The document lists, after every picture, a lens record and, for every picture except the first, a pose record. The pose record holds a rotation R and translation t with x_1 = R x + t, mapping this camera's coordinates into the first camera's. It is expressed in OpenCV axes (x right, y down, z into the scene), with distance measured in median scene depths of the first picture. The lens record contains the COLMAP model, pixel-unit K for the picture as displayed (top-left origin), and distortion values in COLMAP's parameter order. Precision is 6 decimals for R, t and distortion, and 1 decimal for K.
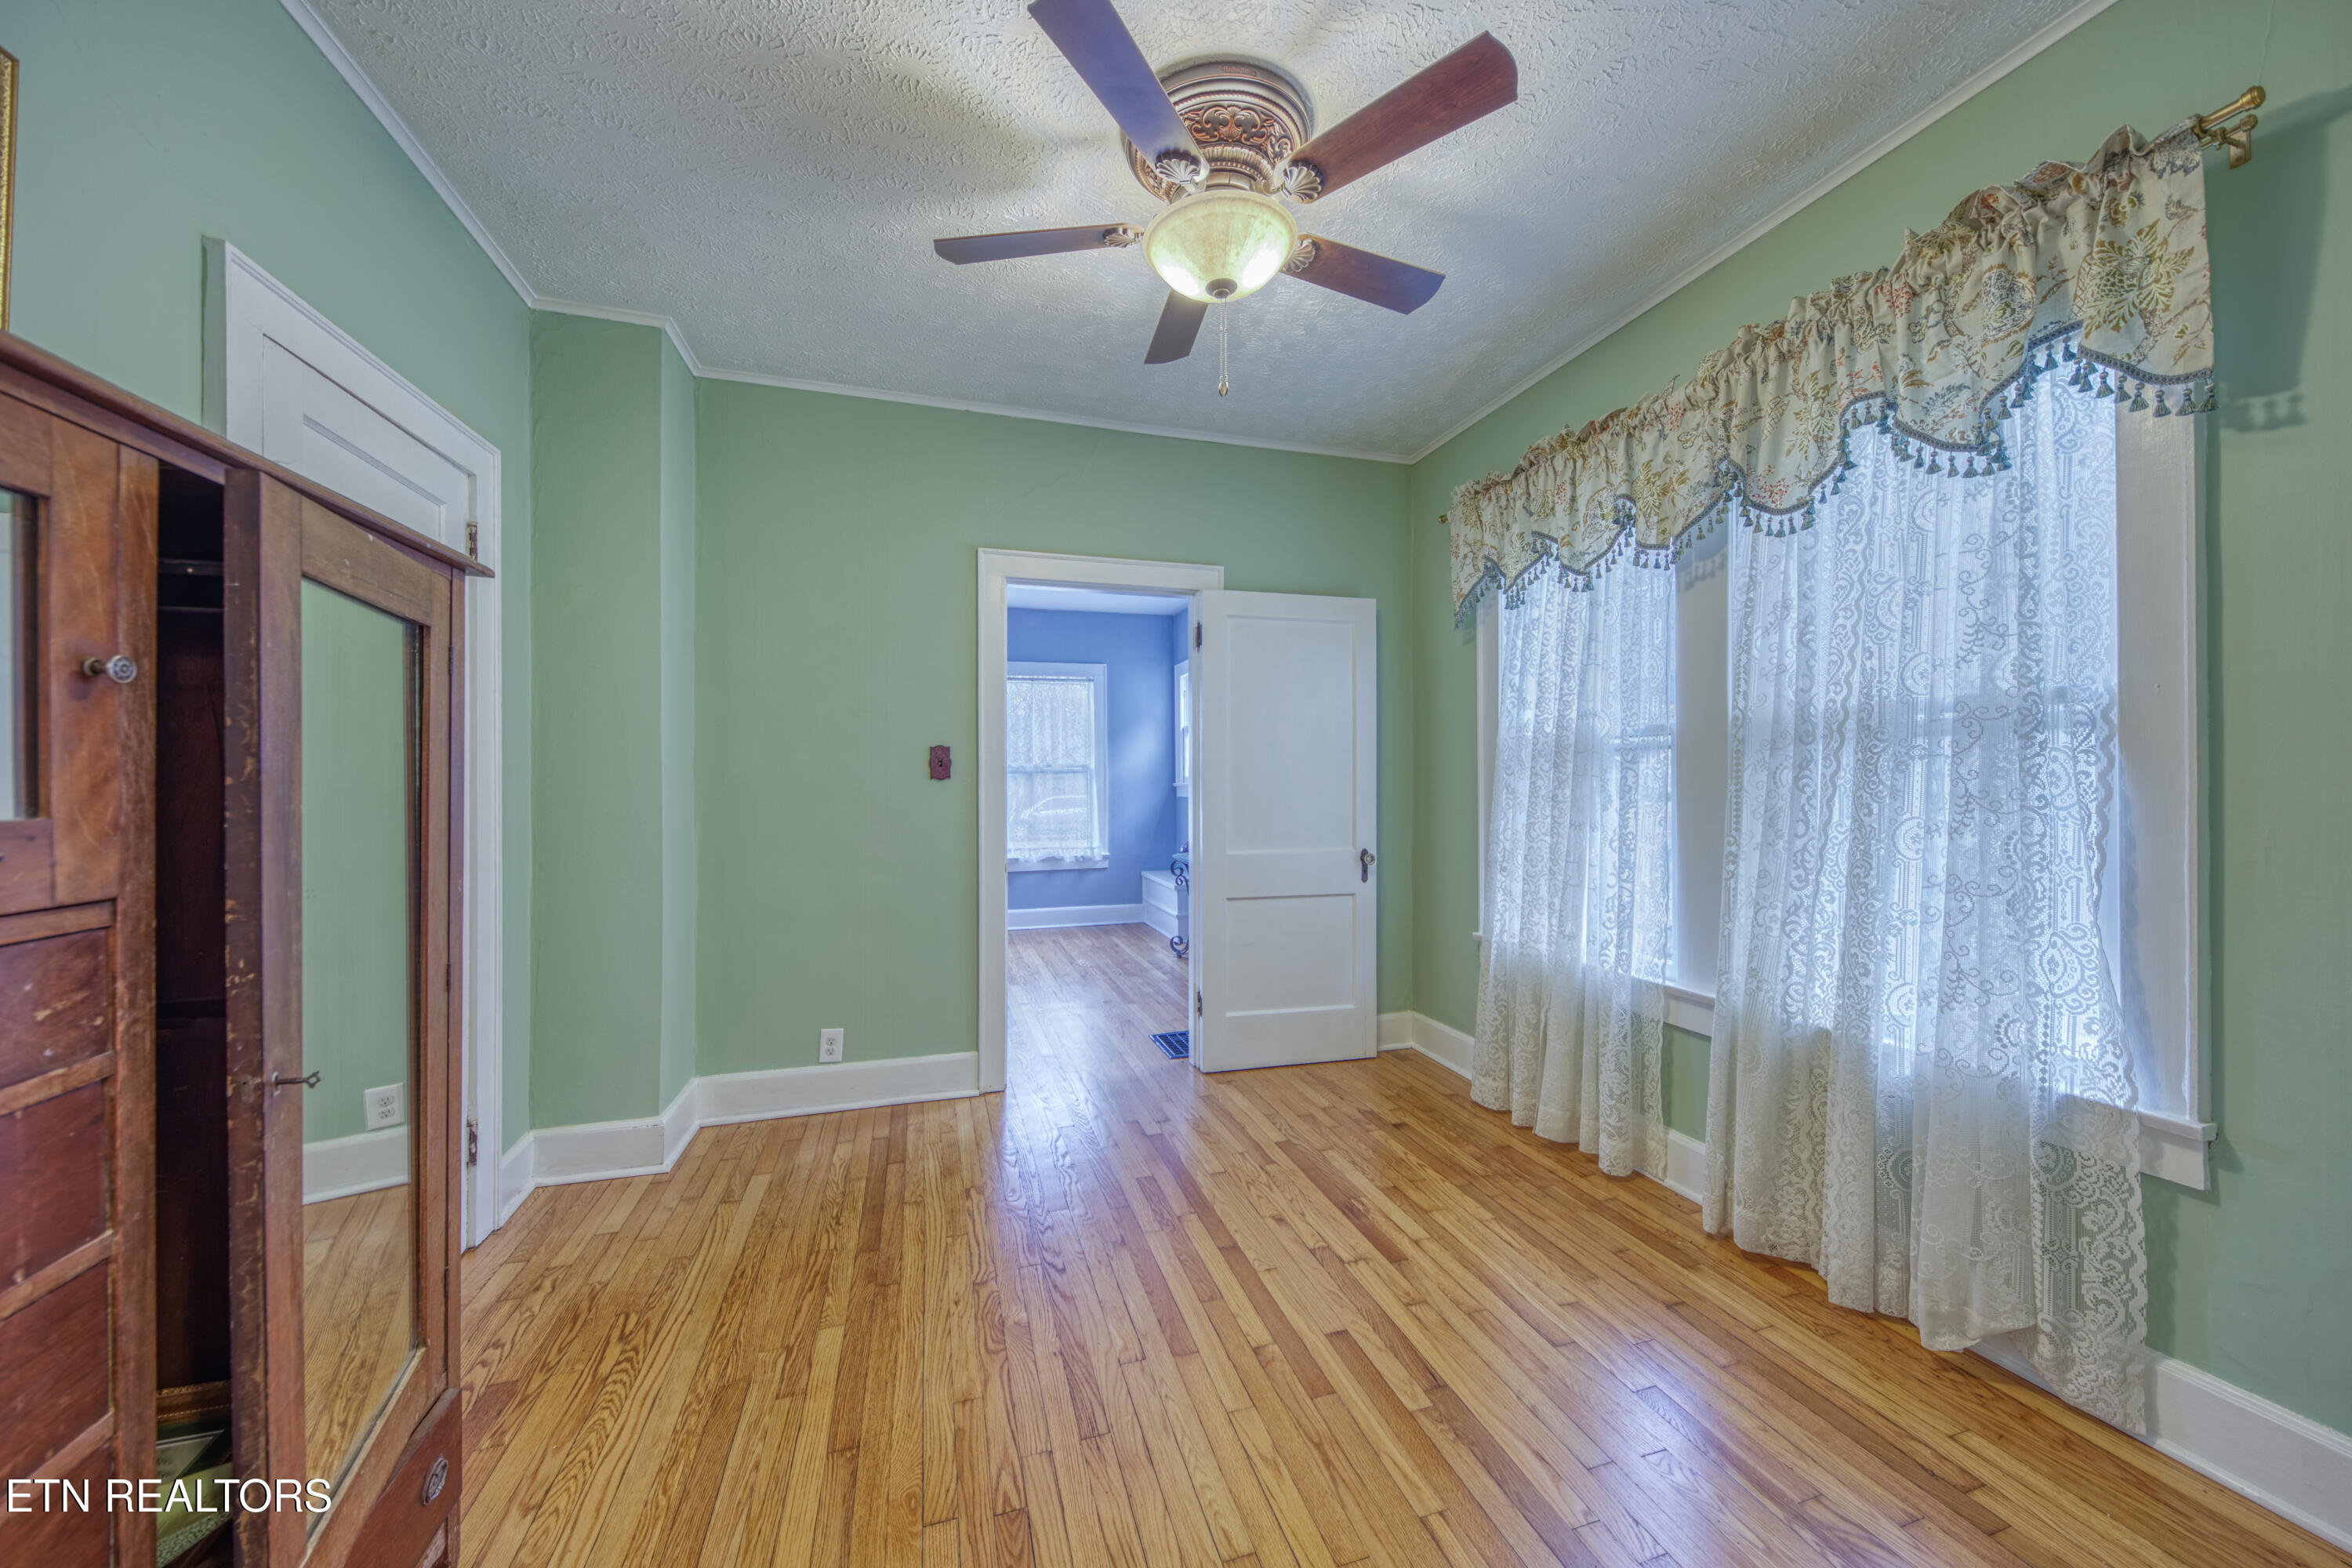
lens RADIAL K [[816.7, 0, 1171.3], [0, 816.7, 785.3], [0, 0, 1]] dist [0.000129, -0.000002]
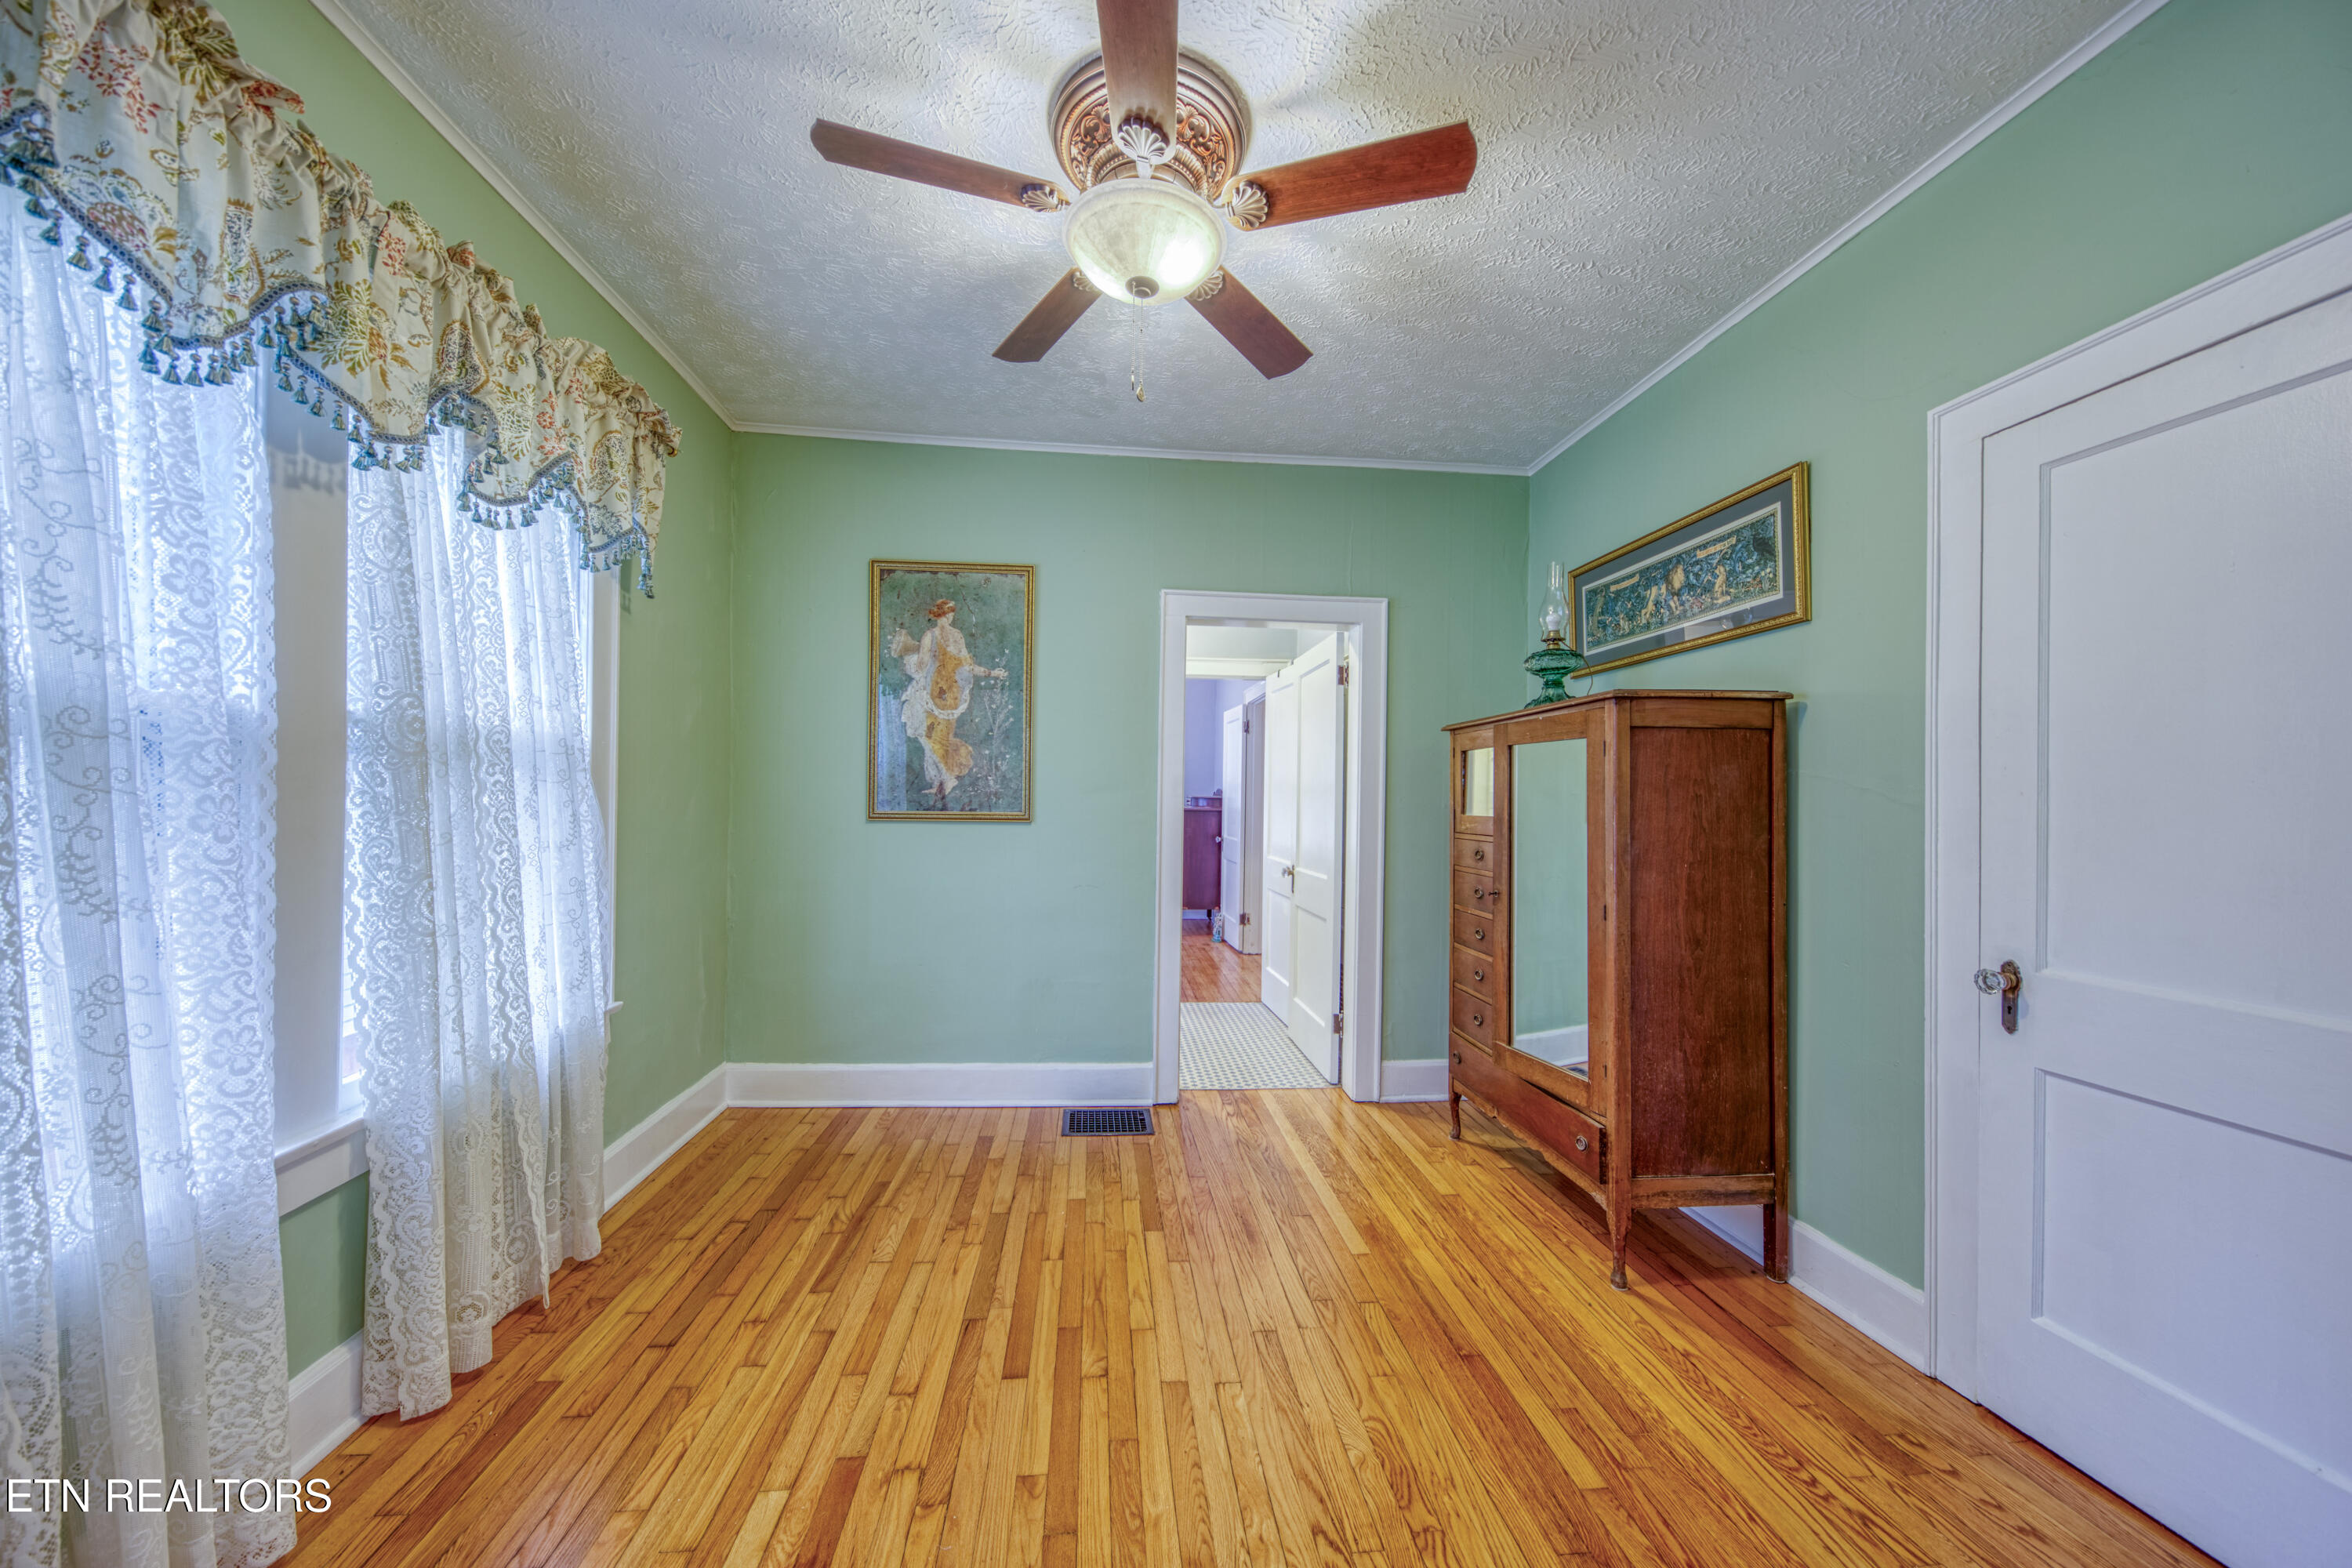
lens RADIAL K [[816.7, 0, 1171.6], [0, 816.7, 793.2], [0, 0, 1]] dist [0.000129, -0.000002]
pose [[-0.980481, -0.009330, 0.196393, -0.163105], [-0.009525, 0.999955, -0.000053, -0.020521], [-0.196384, -0.001922, -0.980525, 1.925617]]
